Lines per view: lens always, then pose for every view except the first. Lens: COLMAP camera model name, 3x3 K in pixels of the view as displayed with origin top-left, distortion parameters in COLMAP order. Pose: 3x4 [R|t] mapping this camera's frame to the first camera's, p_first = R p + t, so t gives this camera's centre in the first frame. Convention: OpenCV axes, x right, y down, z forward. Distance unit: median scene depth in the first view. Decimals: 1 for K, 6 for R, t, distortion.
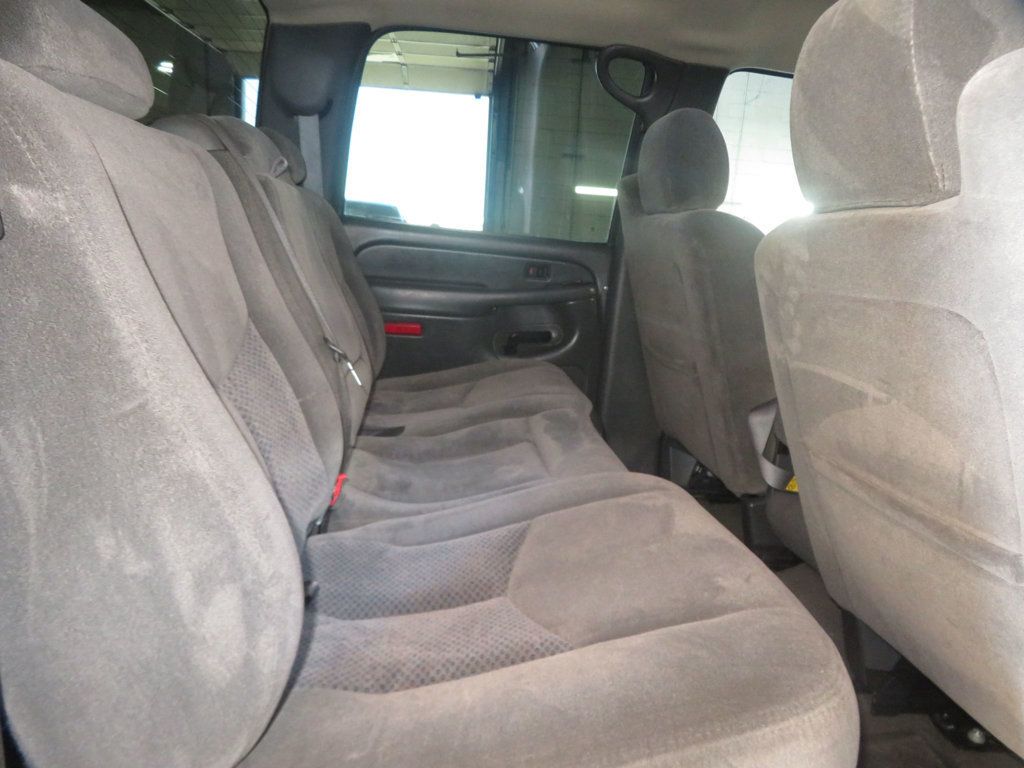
lens RADIAL K [[737.7, 0, 512.0], [0, 737.7, 384.0], [0, 0, 1]] dist [-0.000390, 0.003492]
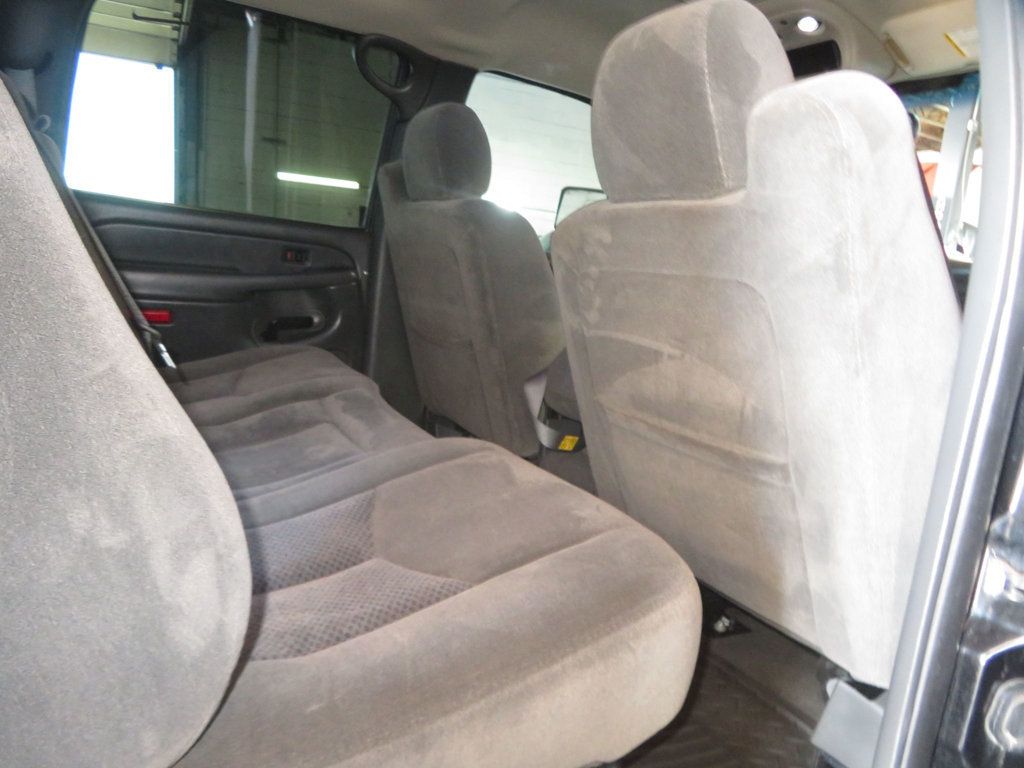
lens RADIAL K [[740.3, 0, 512.0], [0, 740.3, 384.0], [0, 0, 1]] dist [-0.007669, -0.001317]
pose [[0.921185, -0.048615, 0.386077, -0.271284], [0.044880, 0.998818, 0.018689, 0.038290], [-0.386529, 0.000111, 0.922277, -0.043958]]
